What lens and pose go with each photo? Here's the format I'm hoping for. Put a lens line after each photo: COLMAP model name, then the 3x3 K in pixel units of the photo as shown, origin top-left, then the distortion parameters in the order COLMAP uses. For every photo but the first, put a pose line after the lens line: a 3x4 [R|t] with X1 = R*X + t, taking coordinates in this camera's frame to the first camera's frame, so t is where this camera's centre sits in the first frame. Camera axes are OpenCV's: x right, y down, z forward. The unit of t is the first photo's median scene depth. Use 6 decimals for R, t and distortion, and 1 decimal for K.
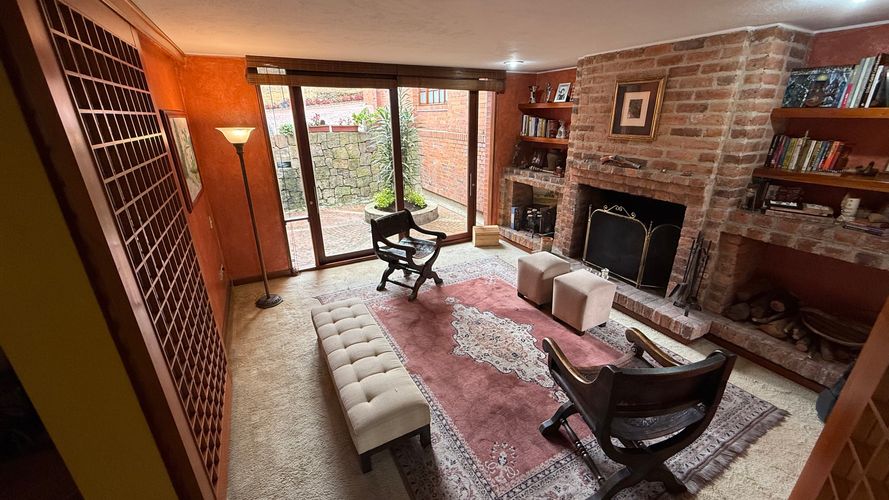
lens RADIAL K [[355.9, 0, 445.5], [0, 355.9, 250.3], [0, 0, 1]] dist [-0.001376, -0.000362]
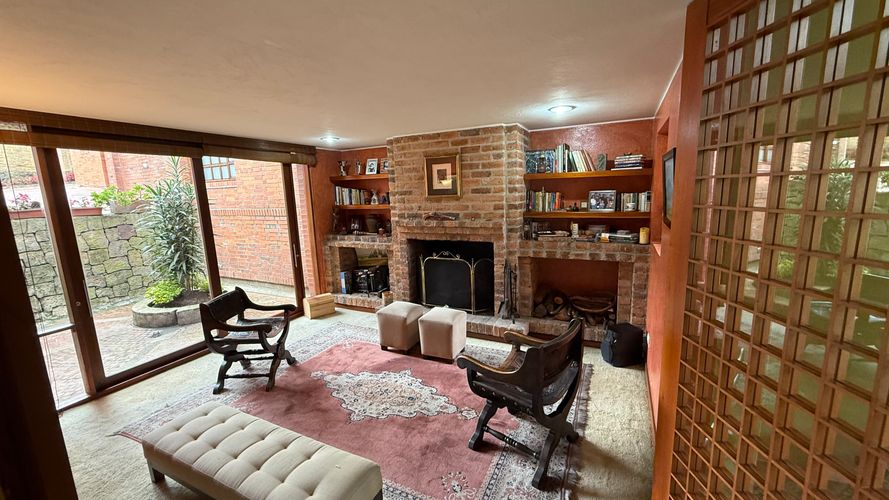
lens RADIAL K [[355.9, 0, 443.6], [0, 355.9, 251.2], [0, 0, 1]] dist [-0.001376, -0.000362]
pose [[0.805865, -0.115836, 0.580657, -0.224492], [0.236663, 0.961948, -0.136553, 0.039962], [-0.542744, 0.247463, 0.802615, 0.021115]]
